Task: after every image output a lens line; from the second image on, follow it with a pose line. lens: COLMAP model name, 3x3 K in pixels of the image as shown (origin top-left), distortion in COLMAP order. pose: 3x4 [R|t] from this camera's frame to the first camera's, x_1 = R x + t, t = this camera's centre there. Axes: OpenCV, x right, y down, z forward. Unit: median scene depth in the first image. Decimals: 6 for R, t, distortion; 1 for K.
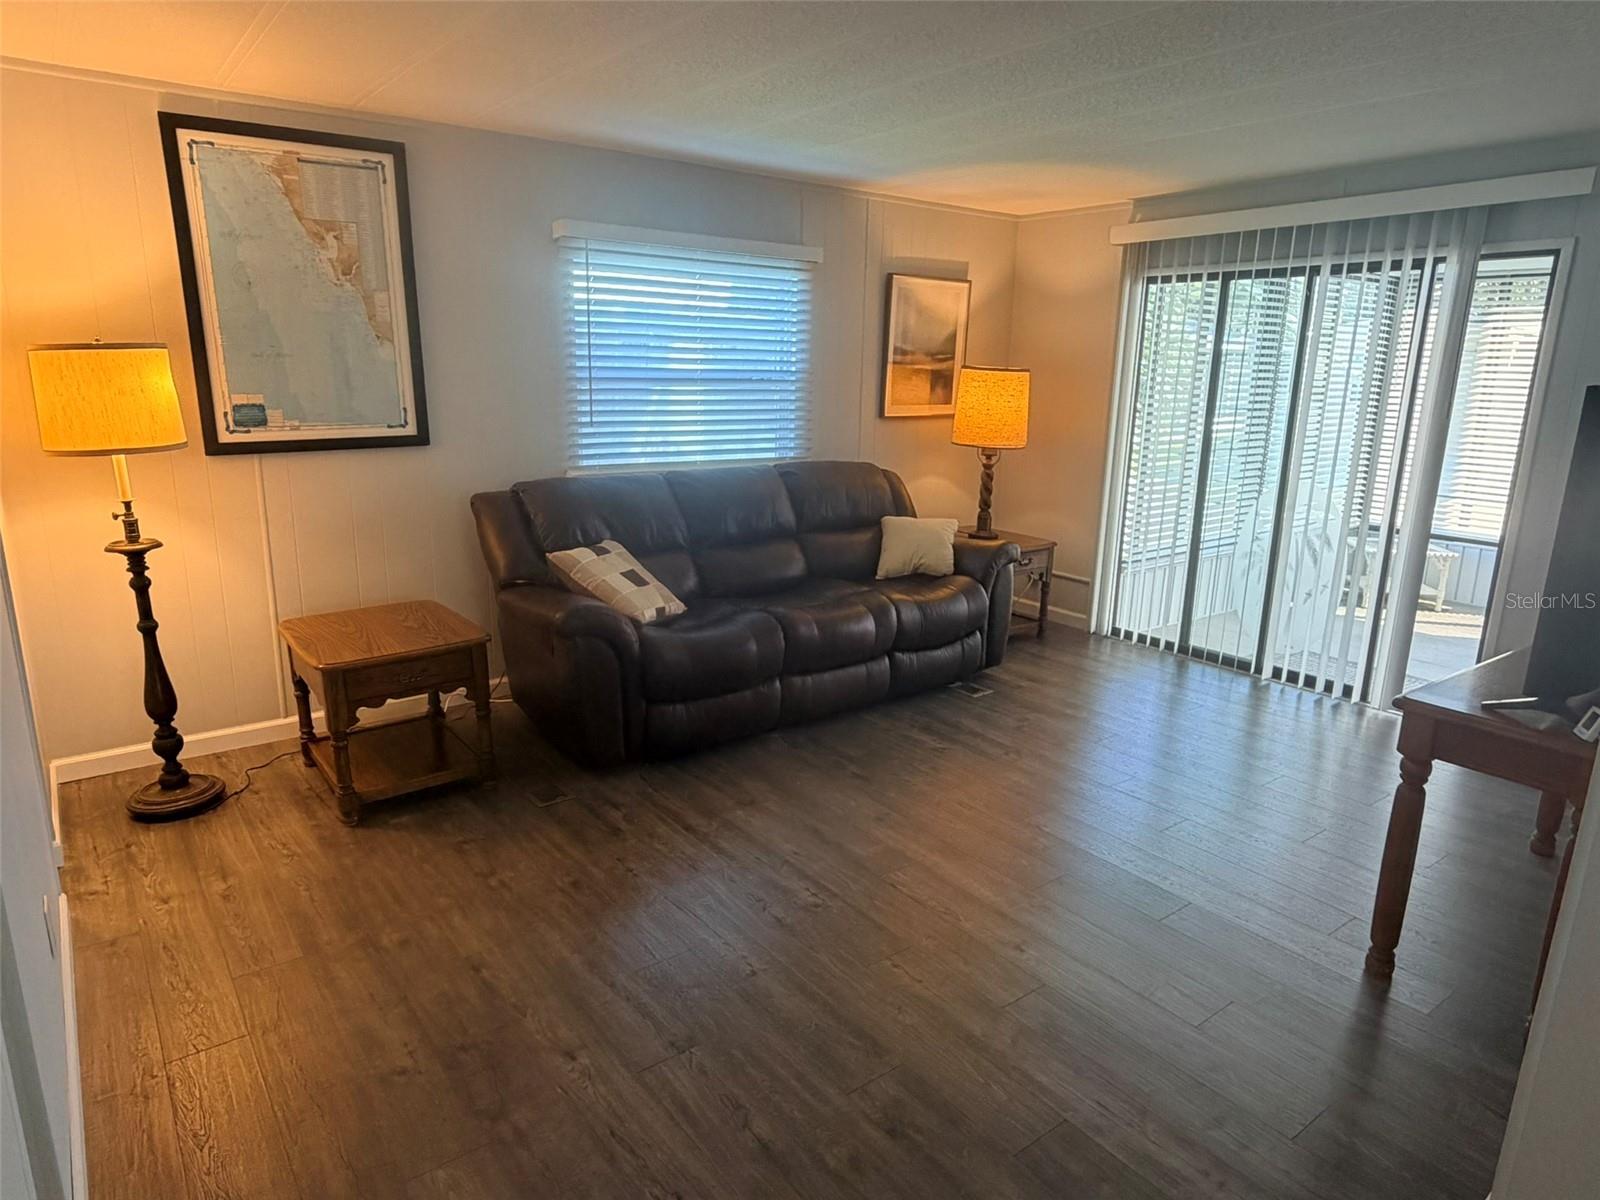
lens RADIAL K [[959.1, 0, 793.9], [0, 959.1, 597.9], [0, 0, 1]] dist [-0.006553, 0.000261]
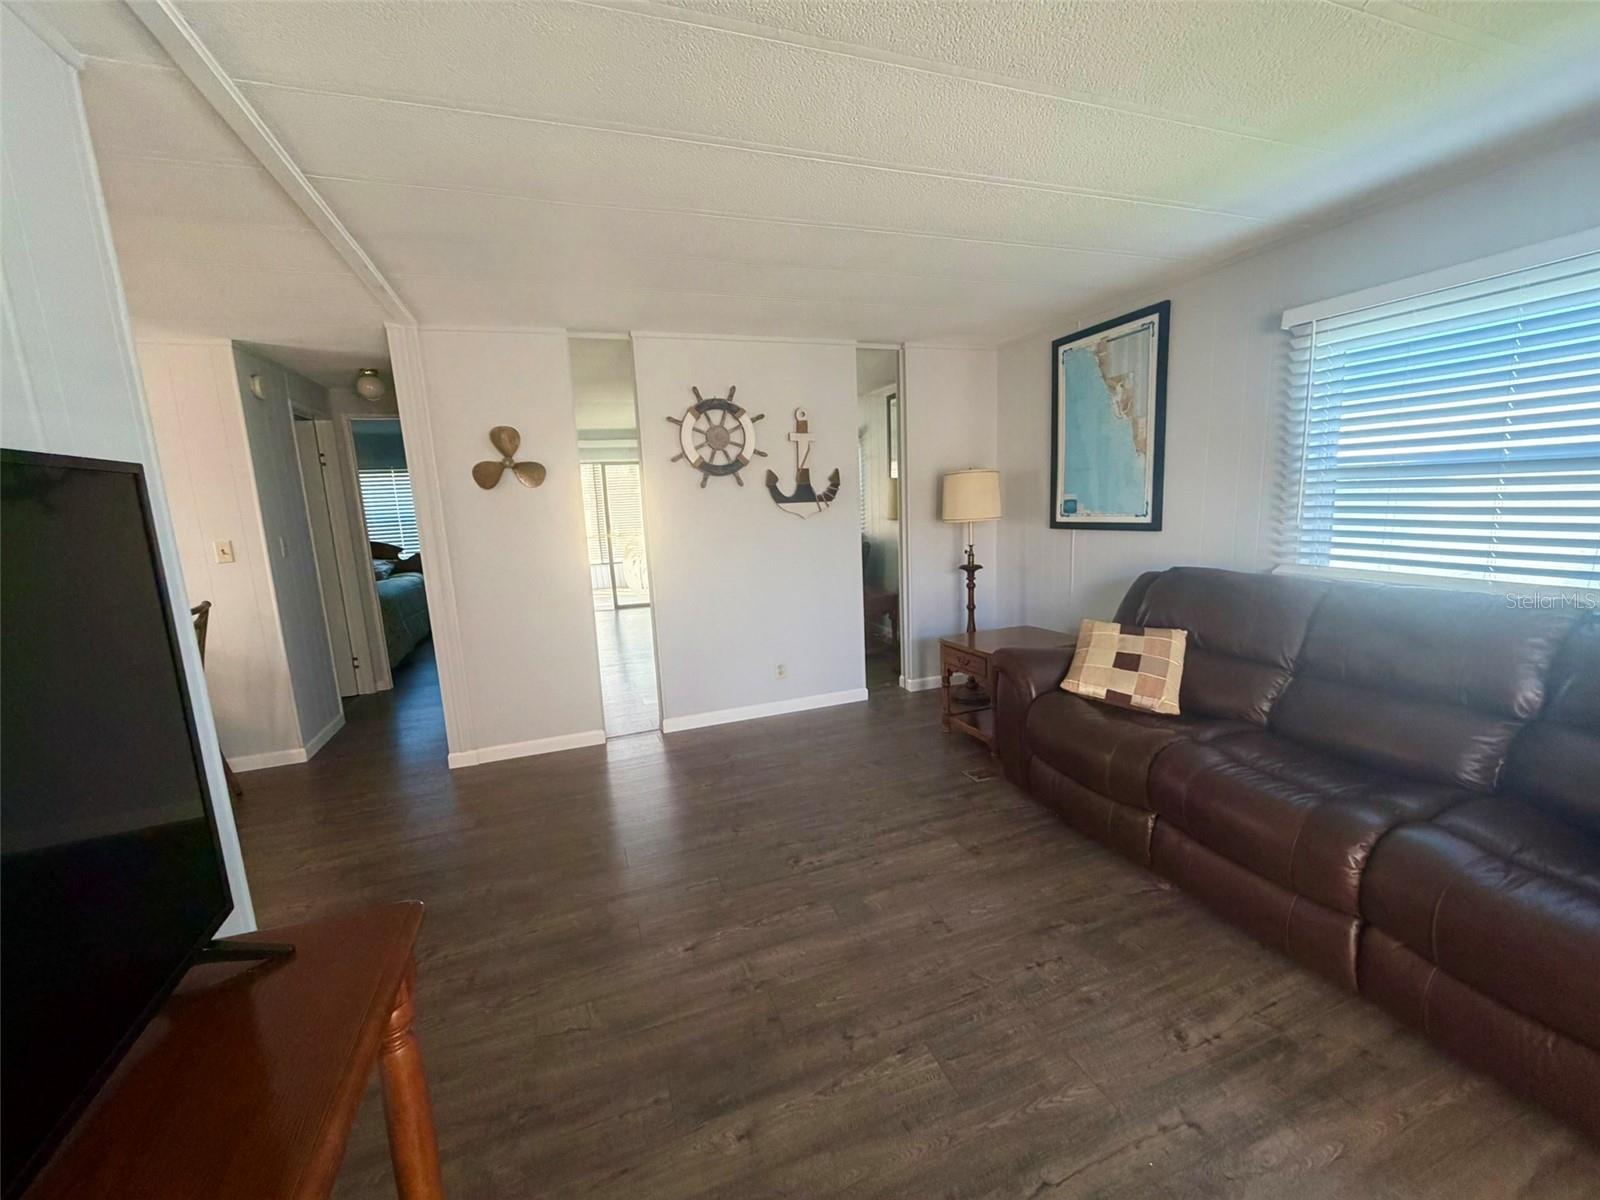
lens RADIAL K [[651.3, 0, 802.1], [0, 651.3, 597.3], [0, 0, 1]] dist [0.001756, 0.000171]
pose [[-0.287031, 0.139708, -0.947679, 0.621143], [-0.190119, 0.961319, 0.199302, -0.166416], [0.938865, 0.237378, -0.249367, 0.836886]]
